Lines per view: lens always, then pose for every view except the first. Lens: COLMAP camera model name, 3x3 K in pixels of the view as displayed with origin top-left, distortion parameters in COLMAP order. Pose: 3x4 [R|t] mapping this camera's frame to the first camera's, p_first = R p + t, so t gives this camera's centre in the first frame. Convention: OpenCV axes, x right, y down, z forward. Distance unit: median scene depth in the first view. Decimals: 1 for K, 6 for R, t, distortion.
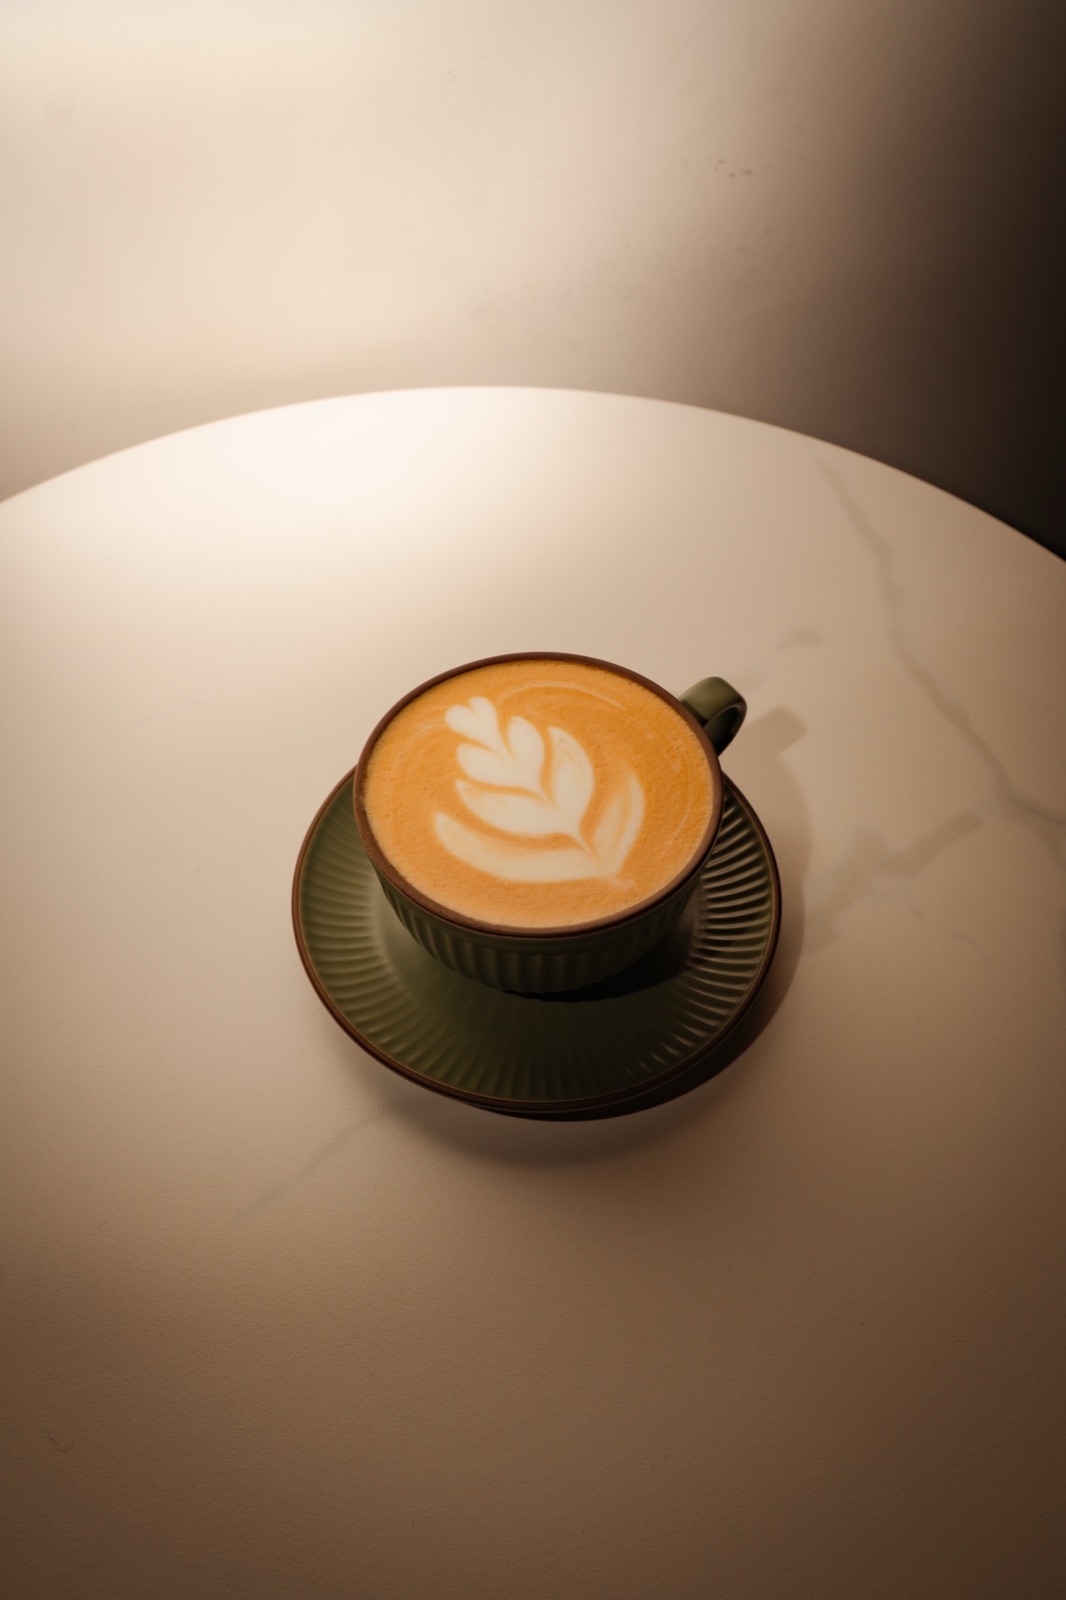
lens RADIAL K [[1116.8, 0, 529.0], [0, 1116.8, 765.0], [0, 0, 1]] dist [-0.085842, 0.029373]
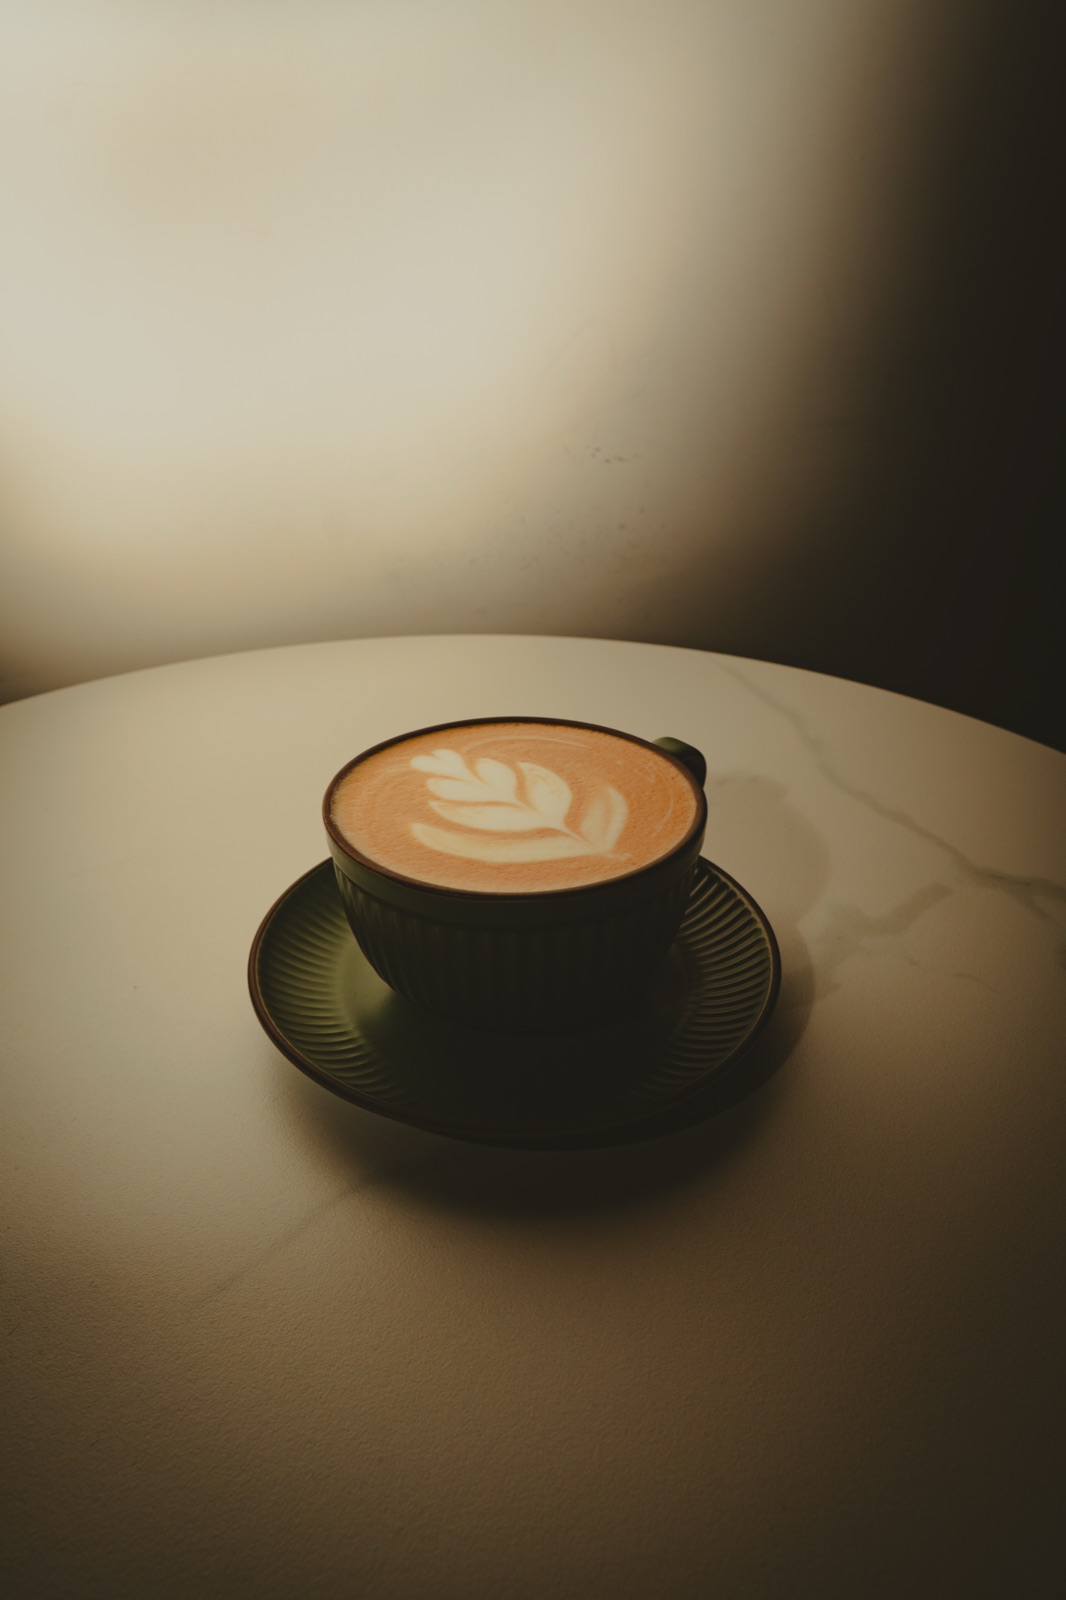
lens RADIAL K [[1116.8, 0, 531.1], [0, 1116.8, 765.1], [0, 0, 1]] dist [-0.085842, 0.029373]
pose [[0.991598, -0.056549, 0.116340, -0.088190], [0.097989, 0.915505, -0.390190, 0.367975], [-0.084445, 0.398311, 0.913355, 0.105114]]
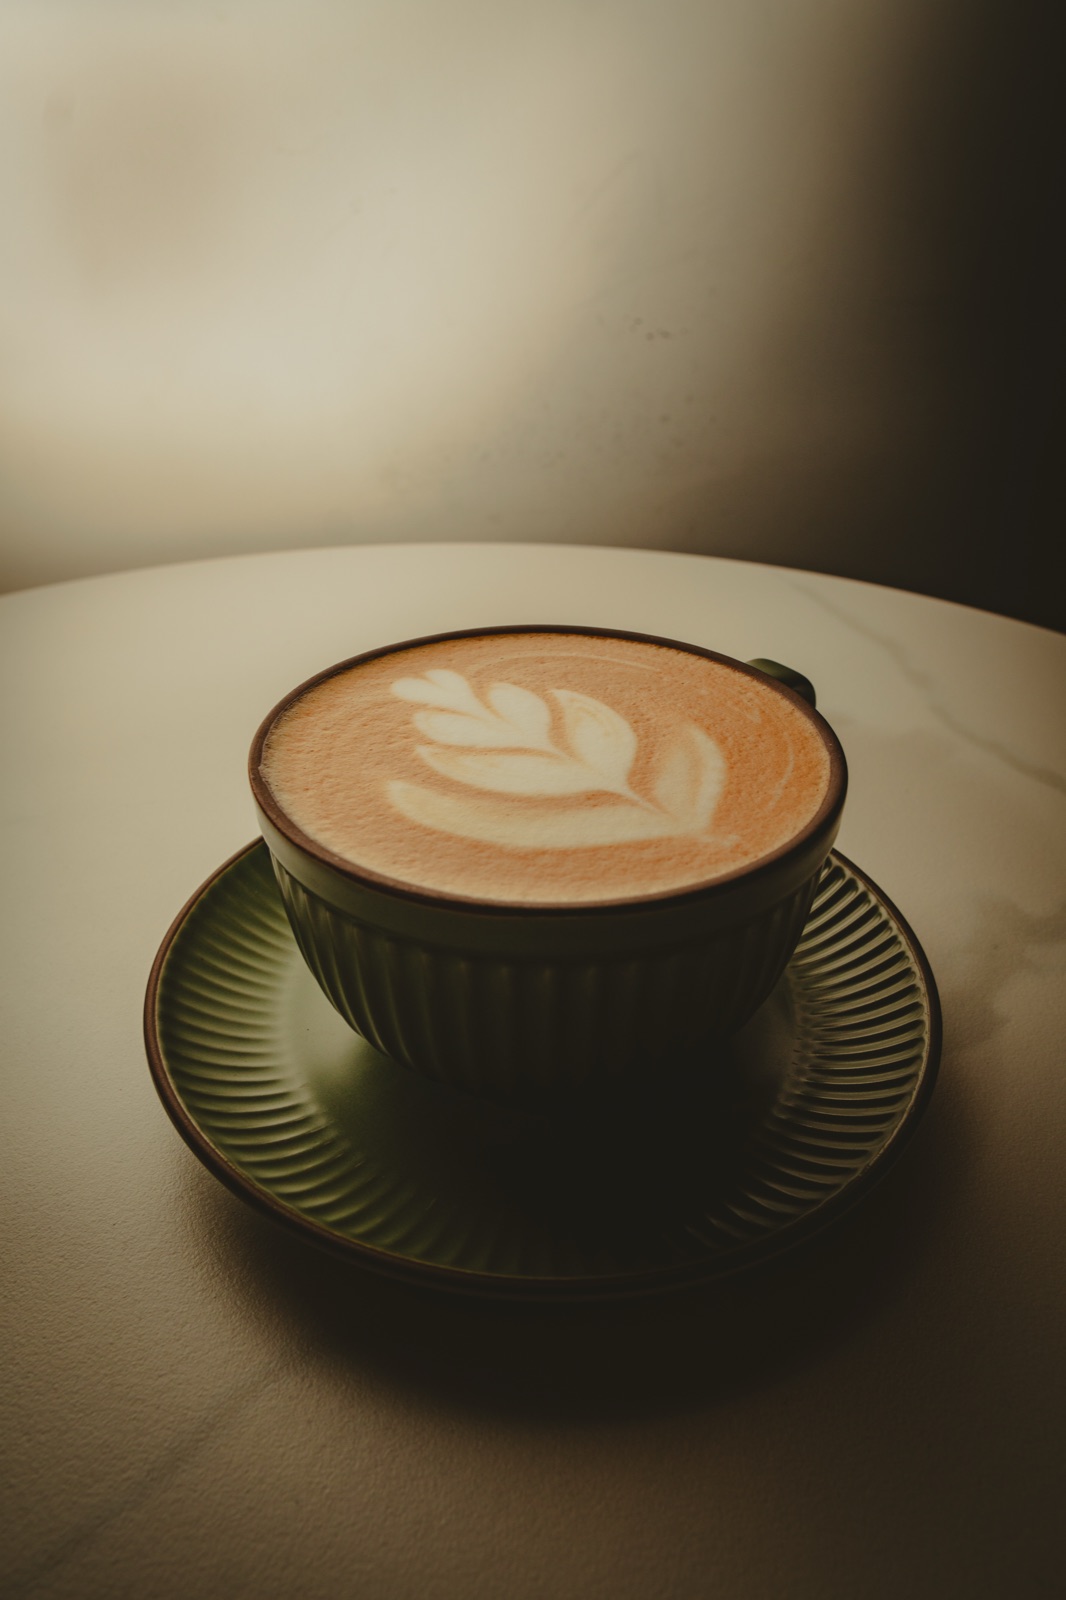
lens RADIAL K [[1116.8, 0, 528.9], [0, 1116.8, 786.3], [0, 0, 1]] dist [-0.085842, 0.029373]
pose [[0.993362, -0.051530, 0.102845, -0.067852], [0.082788, 0.940992, -0.328148, 0.243423], [-0.079867, 0.334484, 0.939011, 0.420672]]
